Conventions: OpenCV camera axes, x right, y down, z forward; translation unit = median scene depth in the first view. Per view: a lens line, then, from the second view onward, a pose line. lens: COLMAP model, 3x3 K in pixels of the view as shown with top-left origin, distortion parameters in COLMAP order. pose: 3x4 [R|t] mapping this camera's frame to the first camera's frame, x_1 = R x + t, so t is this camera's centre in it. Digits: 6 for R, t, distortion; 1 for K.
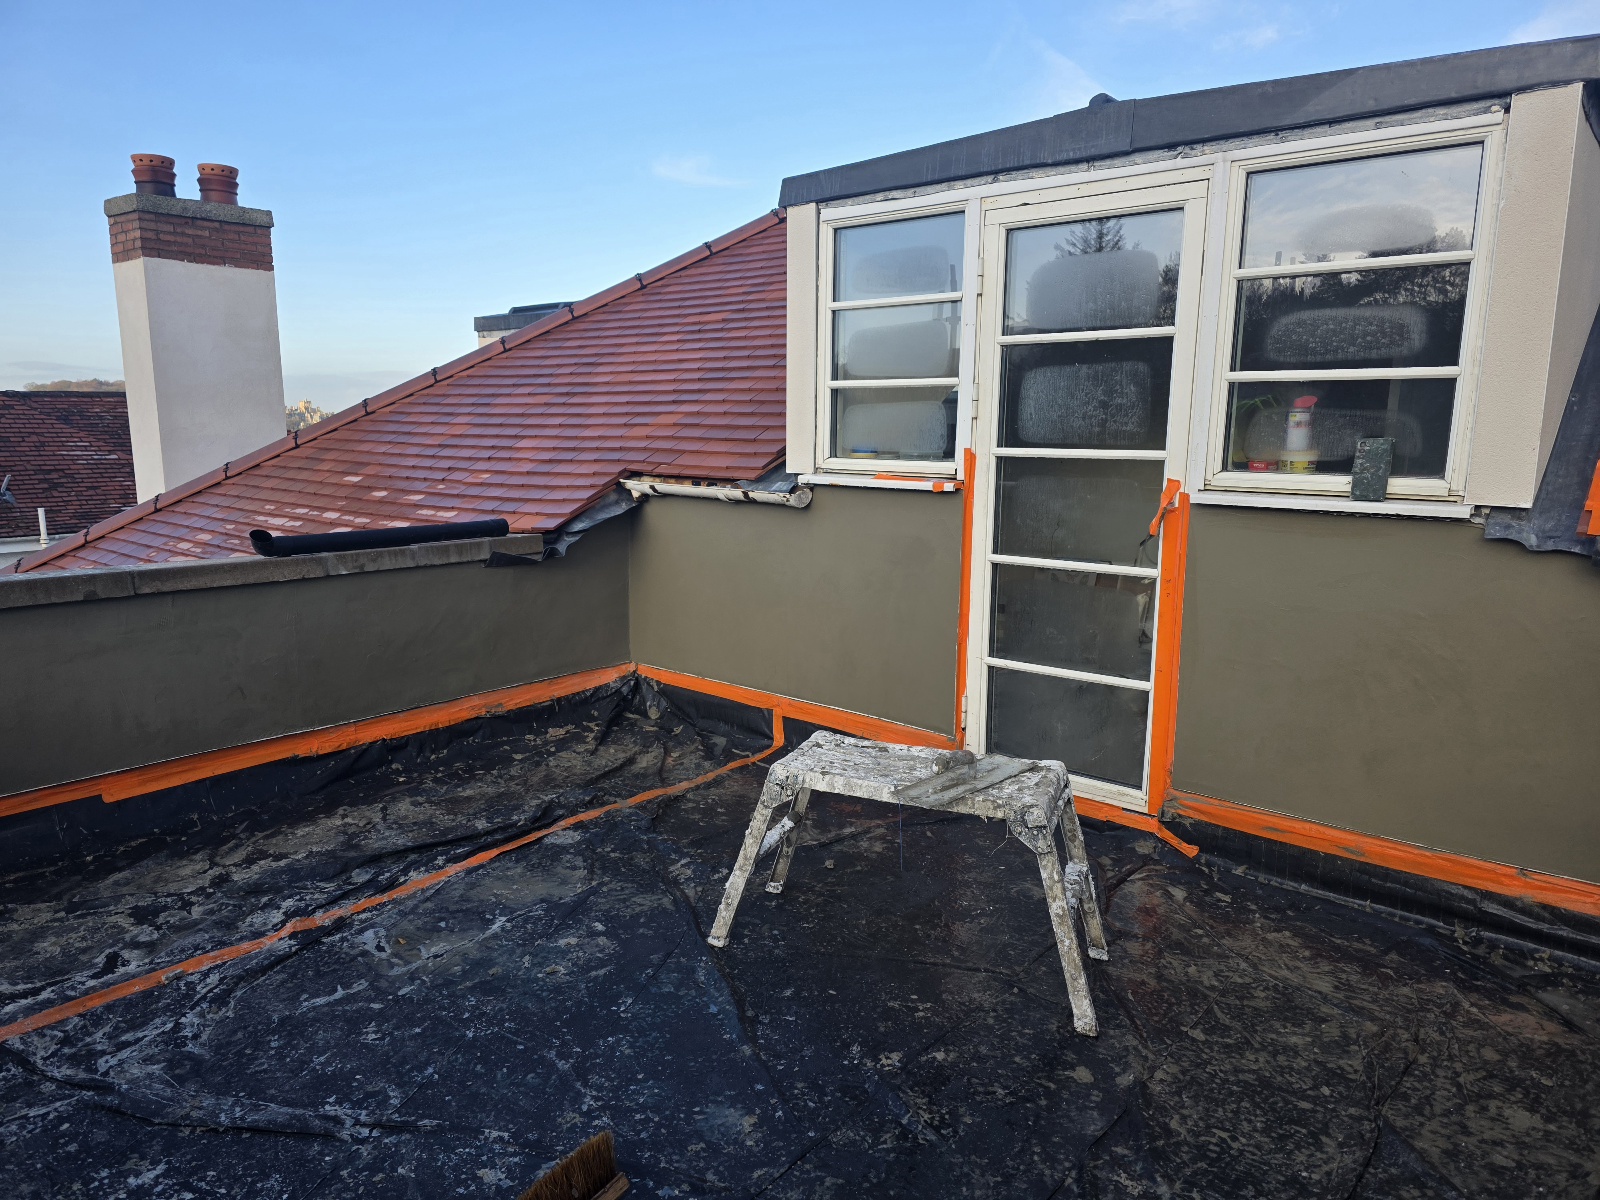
lens RADIAL K [[1056.6, 0, 800.0], [0, 1056.6, 600.0], [0, 0, 1]] dist [0.098906, -0.074331]
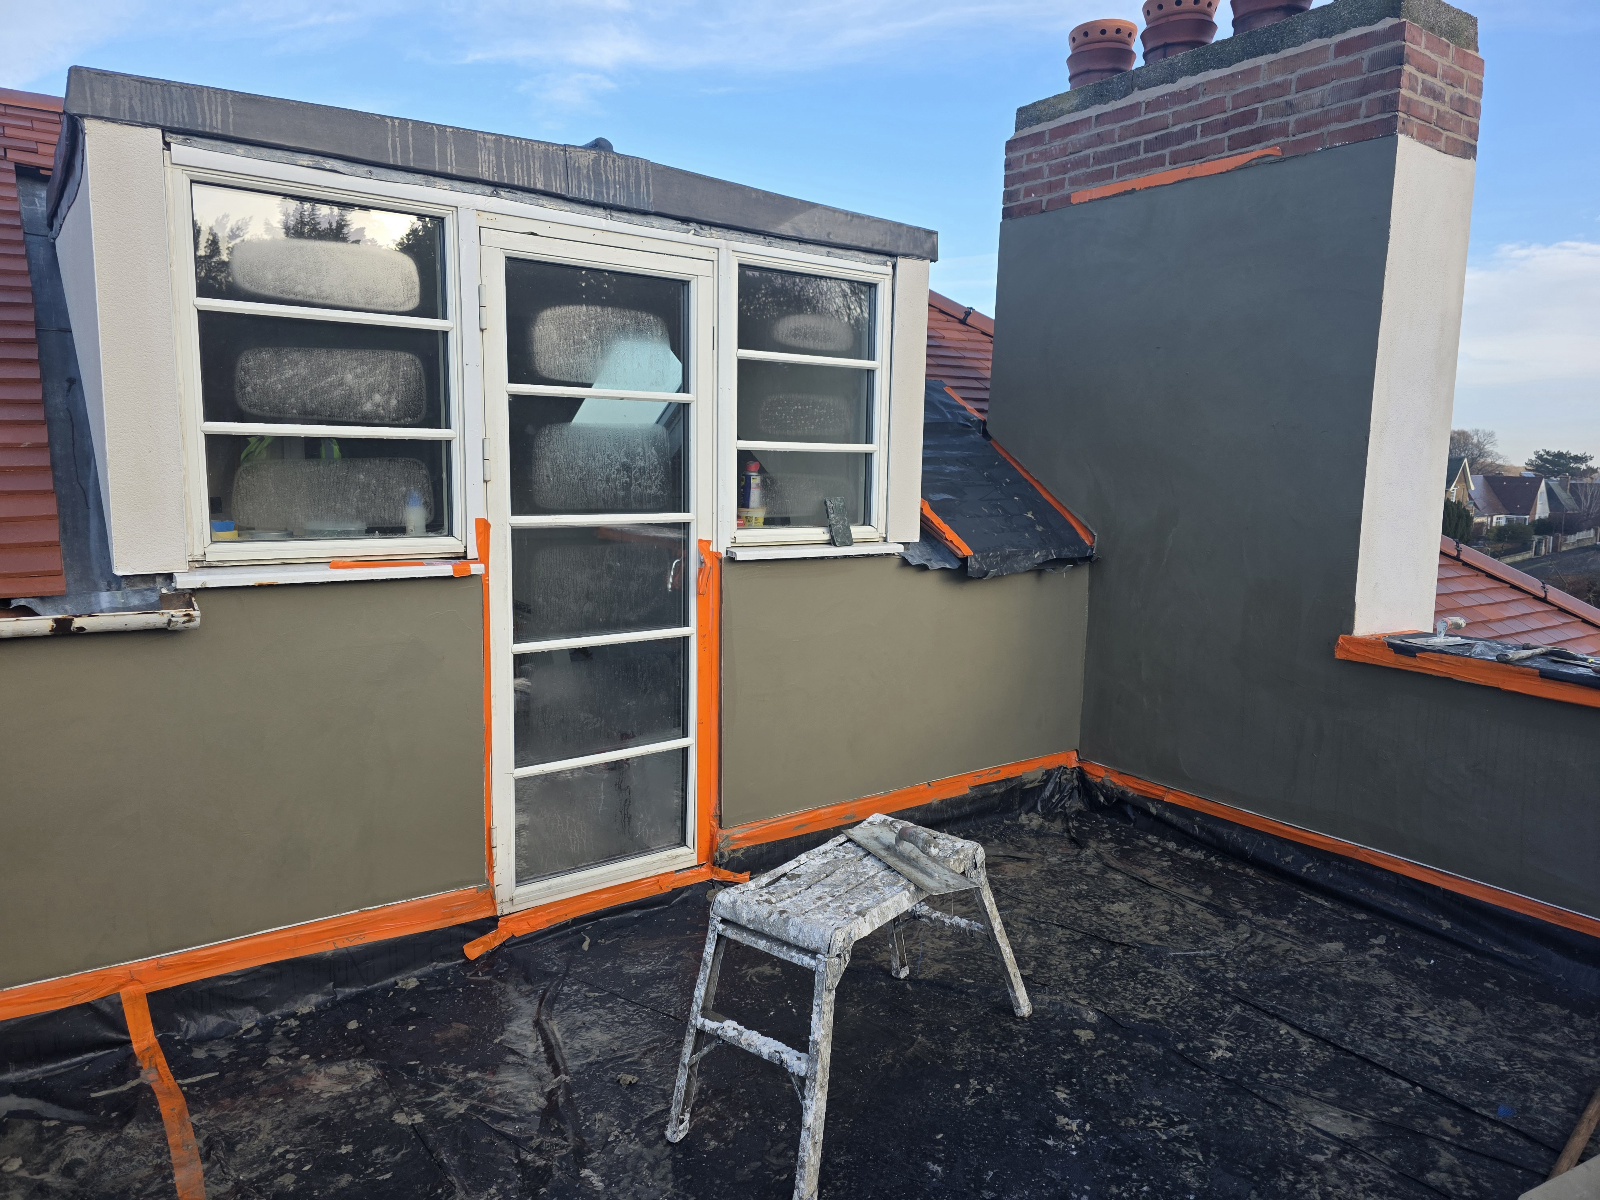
lens RADIAL K [[1077.6, 0, 800.0], [0, 1077.6, 600.0], [0, 0, 1]] dist [0.089214, -0.076140]
pose [[0.246246, -0.137042, 0.959470, -0.639241], [0.149203, 0.983513, 0.102184, -0.146914], [-0.957654, 0.117993, 0.262633, 0.633677]]
